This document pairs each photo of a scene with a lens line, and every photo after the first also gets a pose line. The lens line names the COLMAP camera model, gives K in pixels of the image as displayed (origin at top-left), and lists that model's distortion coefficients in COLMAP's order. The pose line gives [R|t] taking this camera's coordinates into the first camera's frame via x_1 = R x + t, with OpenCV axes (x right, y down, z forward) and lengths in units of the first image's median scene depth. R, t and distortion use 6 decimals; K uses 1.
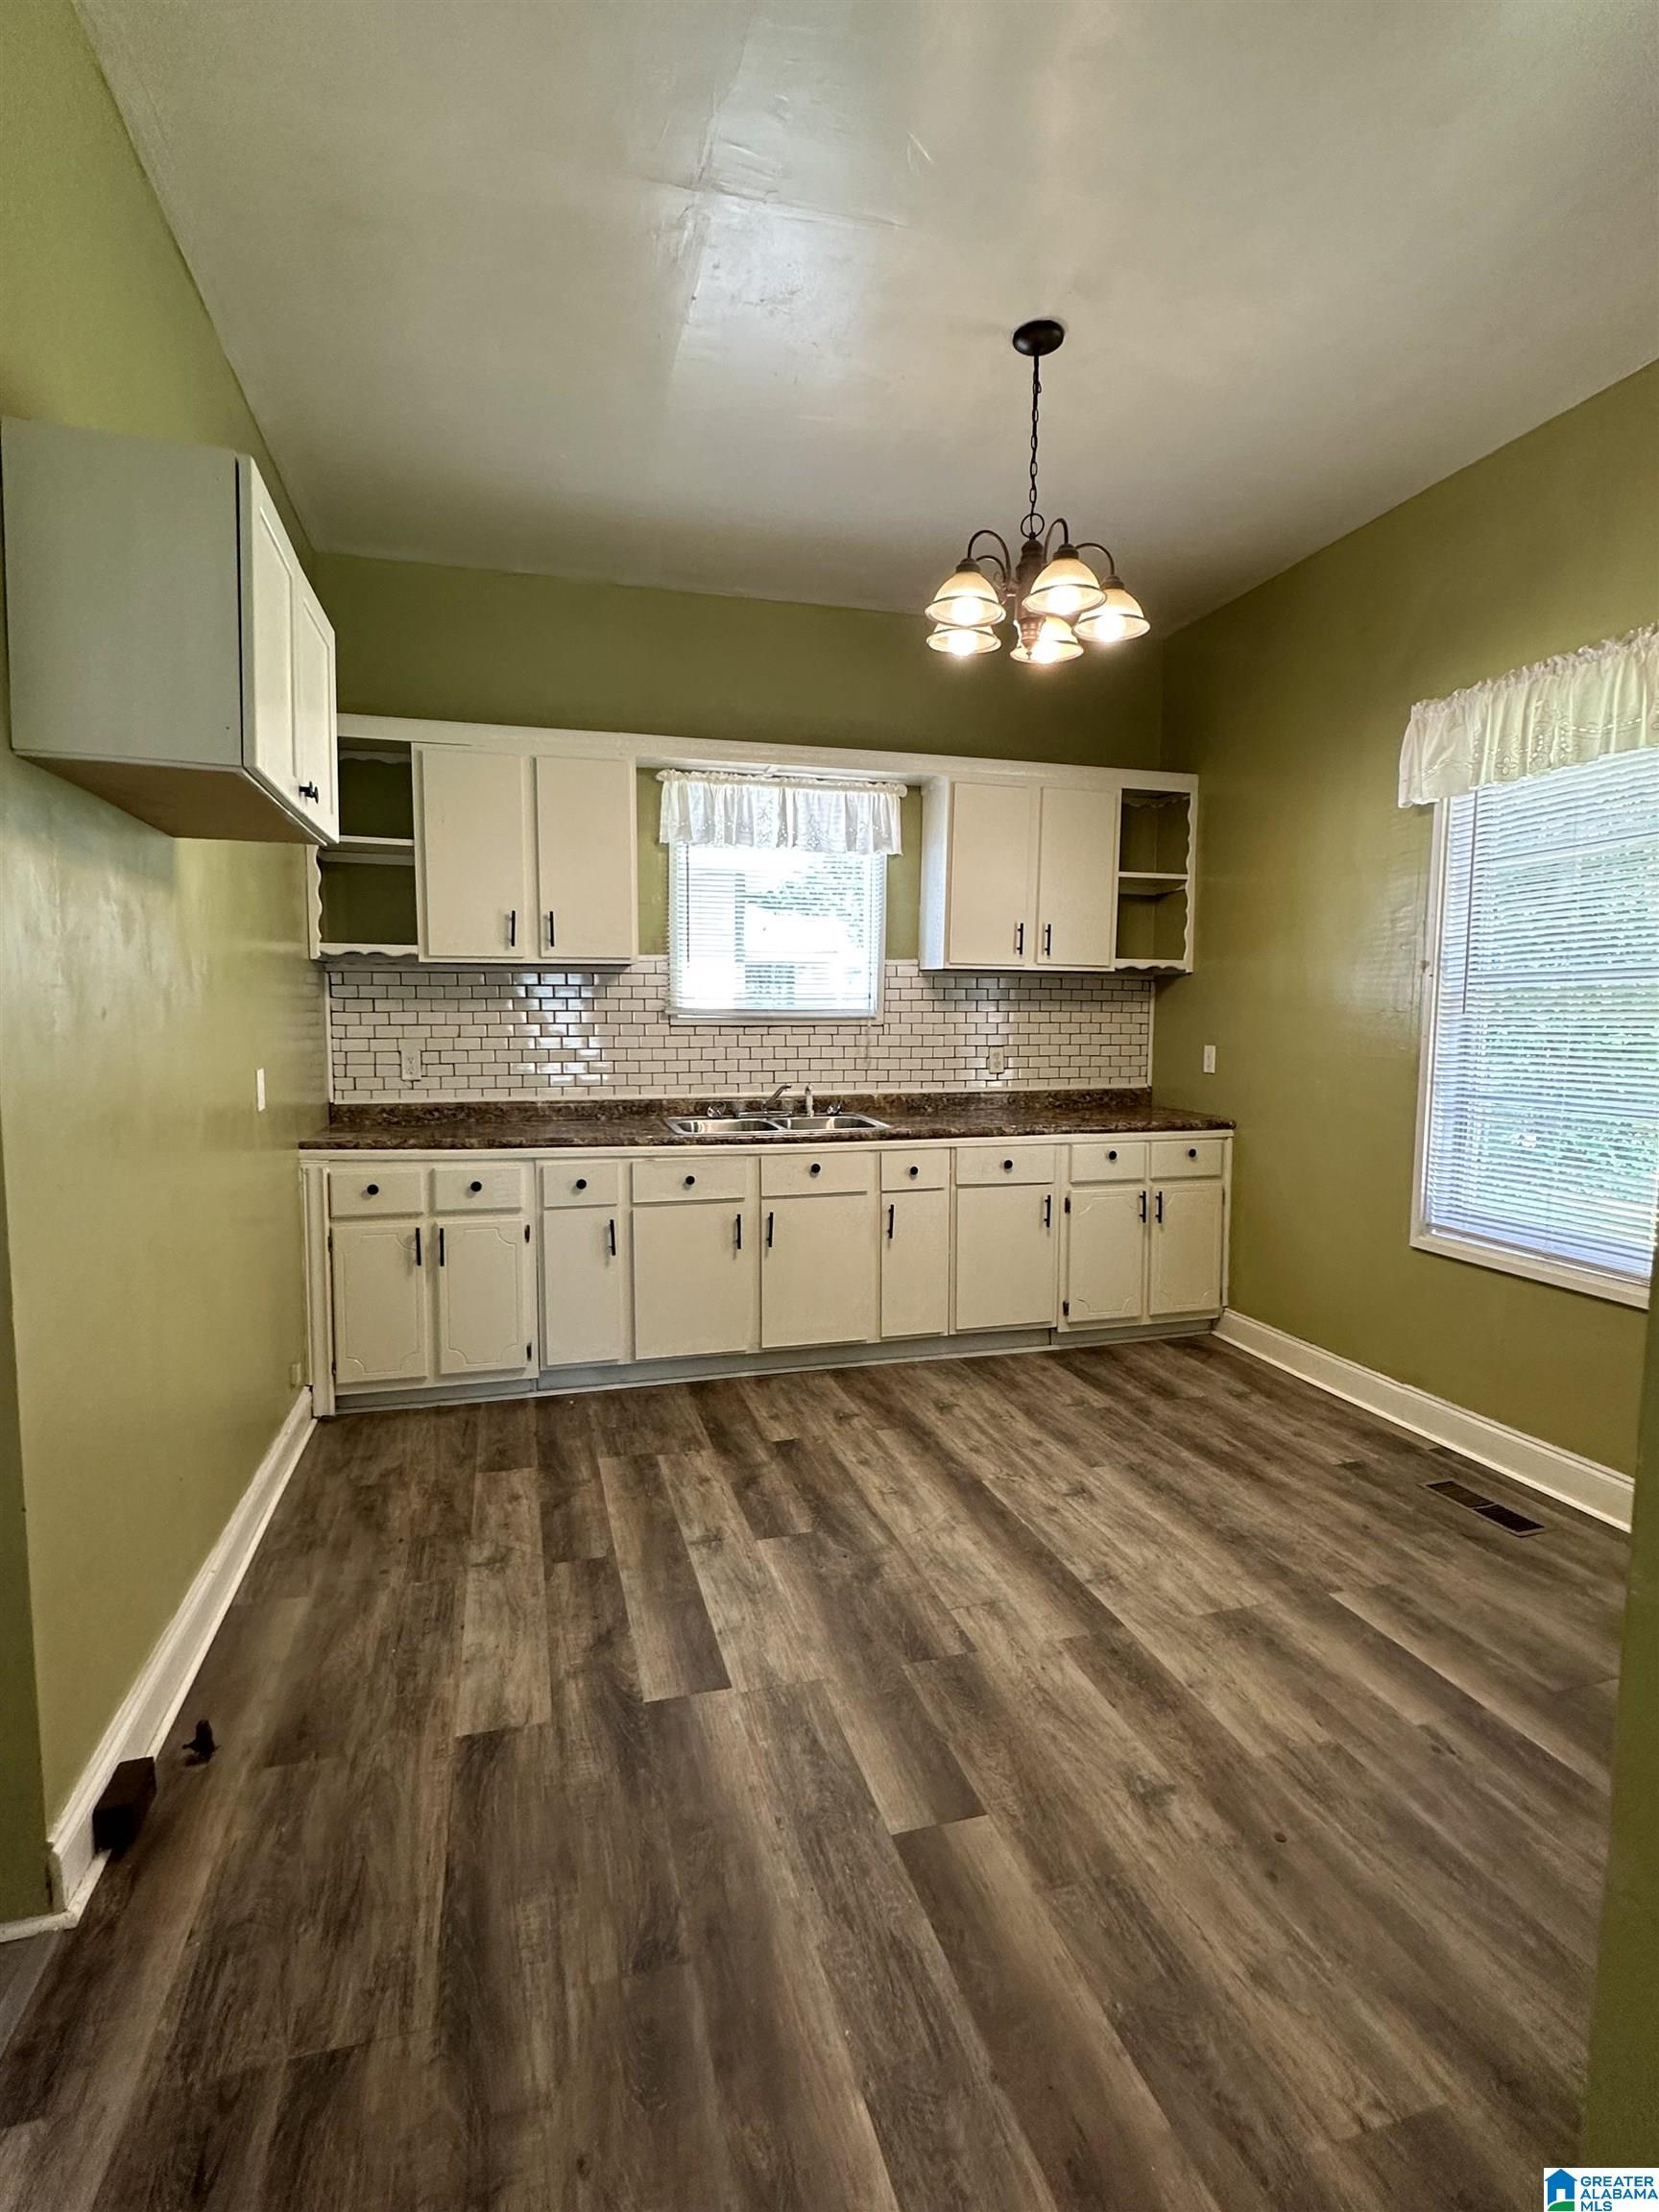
lens RADIAL K [[1101.2, 0, 829.5], [0, 1101.2, 1106.0], [0, 0, 1]] dist [-0.002042, 0.000253]
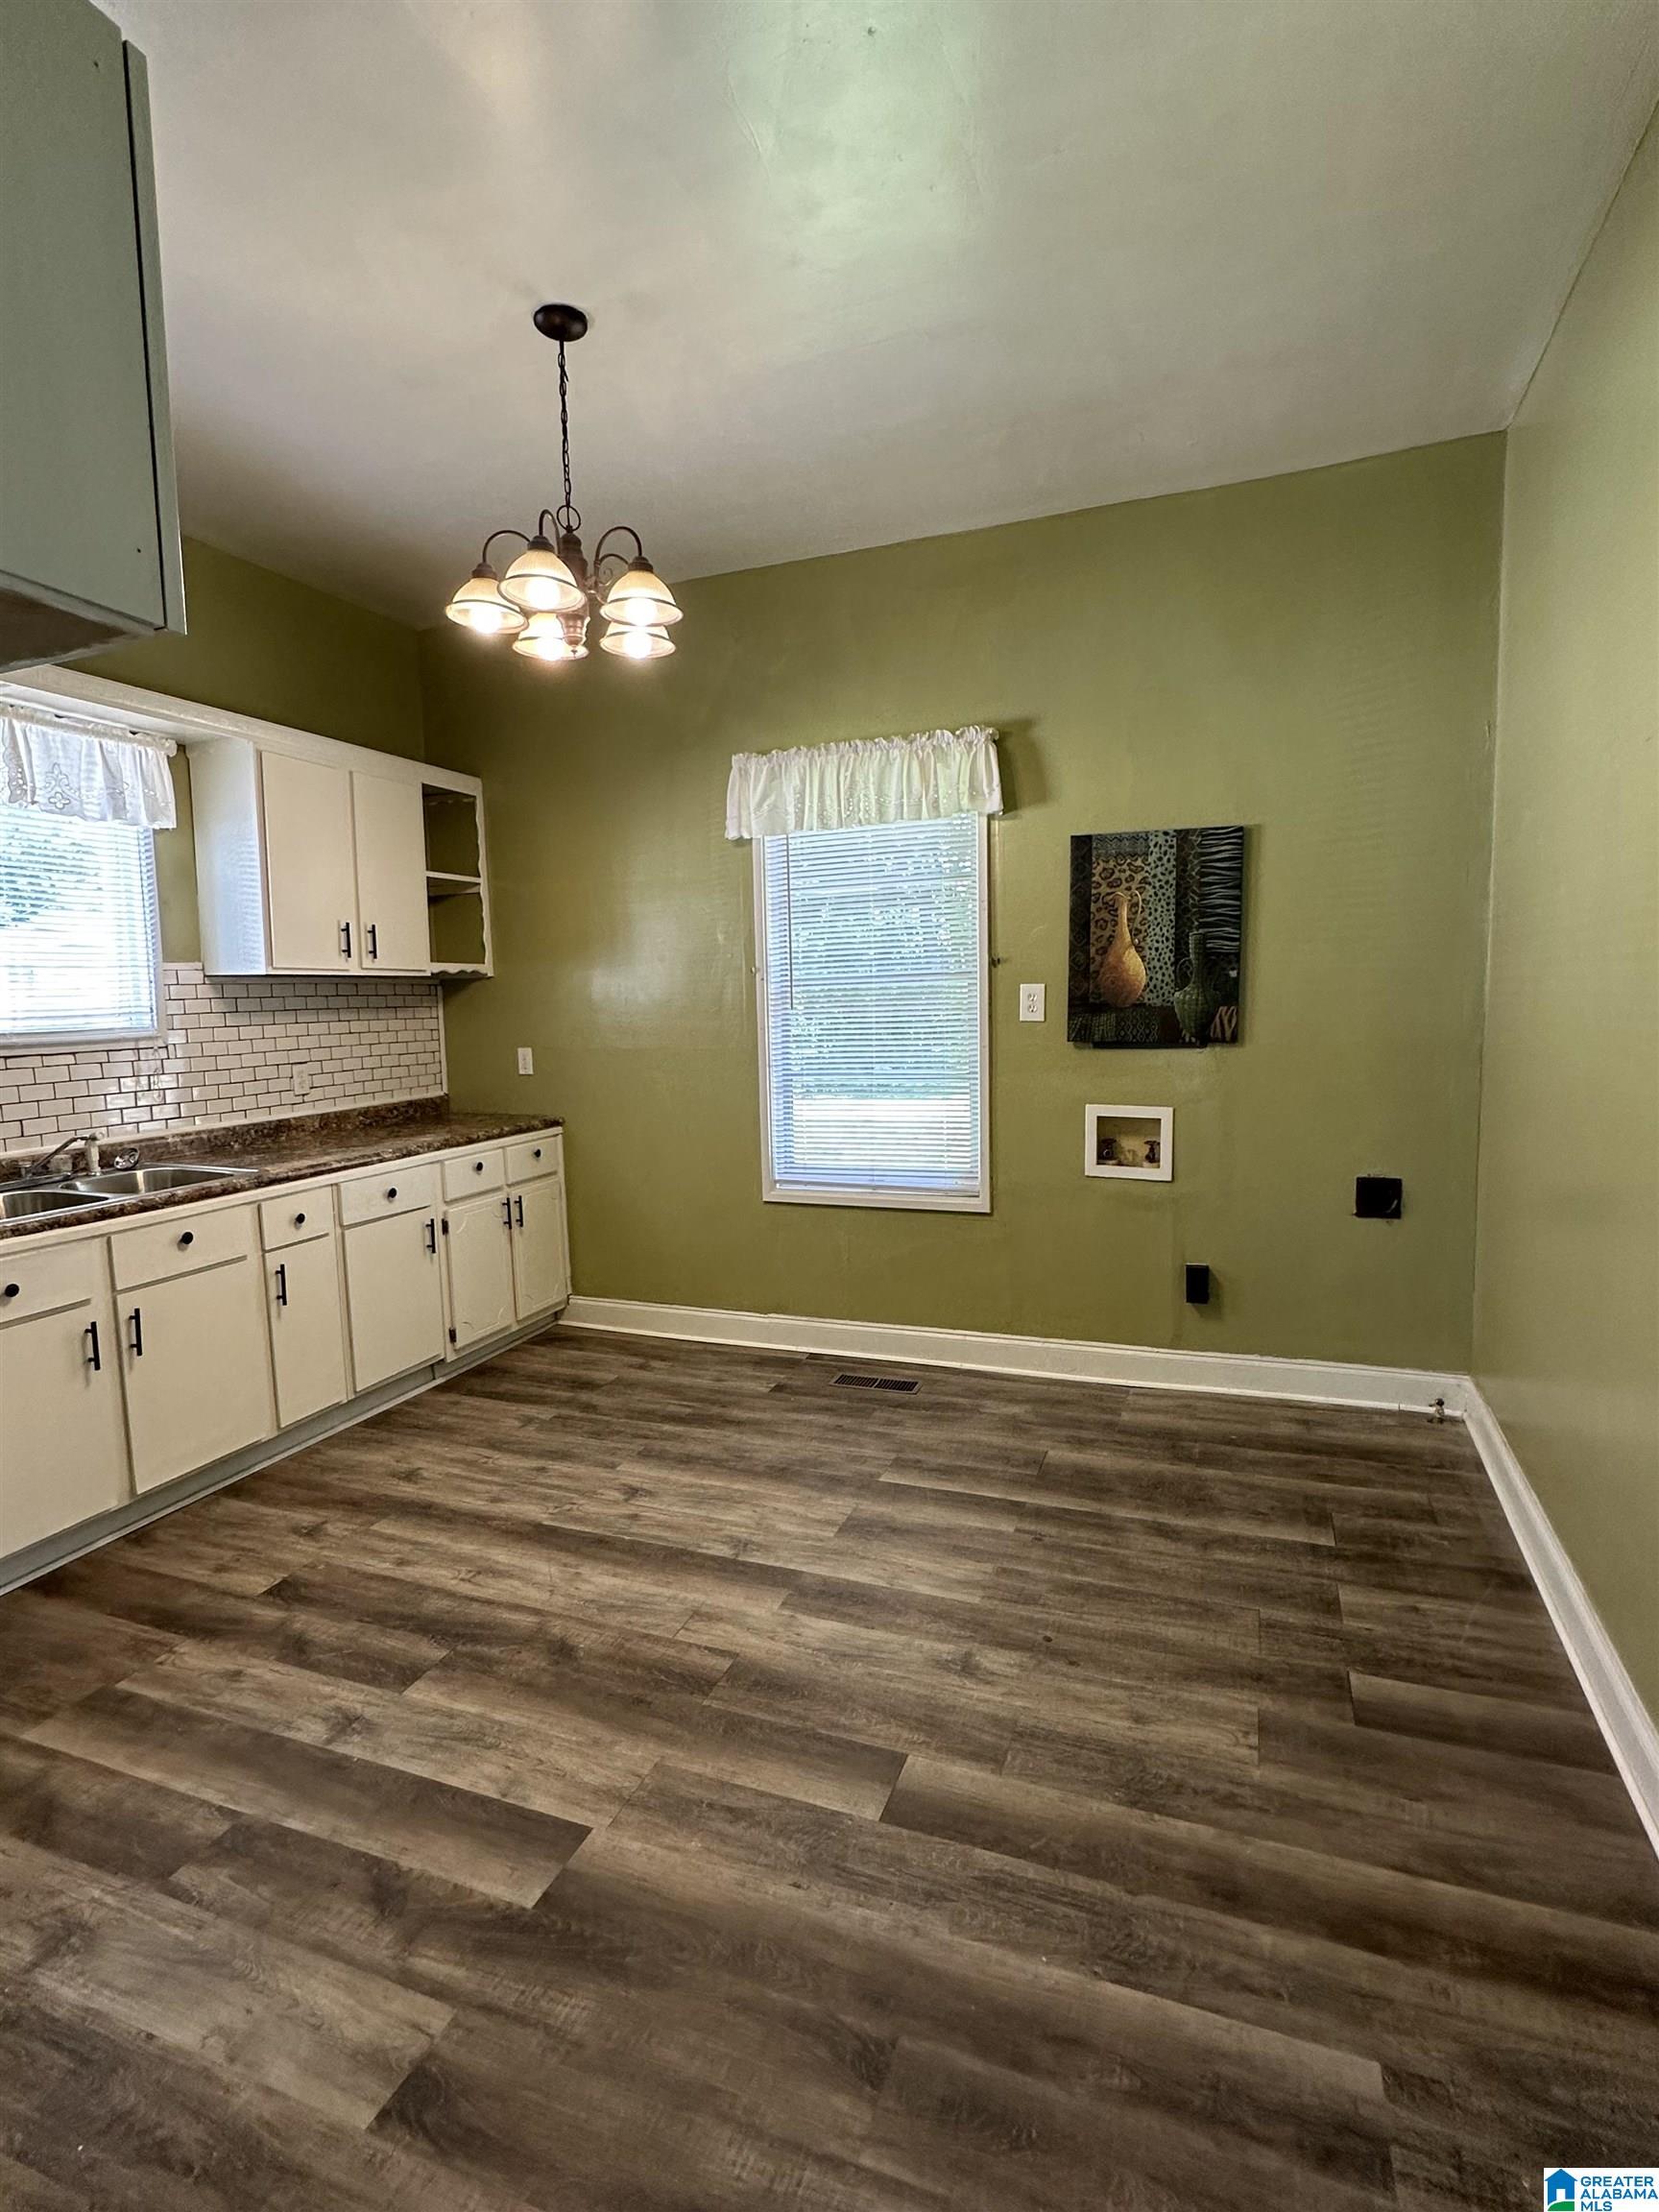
lens RADIAL K [[1101.2, 0, 829.5], [0, 1101.2, 1106.0], [0, 0, 1]] dist [-0.002042, 0.000253]
pose [[0.594389, -0.100908, 0.797822, -0.397788], [0.097484, 0.993821, 0.053071, -0.035789], [-0.798247, 0.046230, 0.600553, 0.209005]]
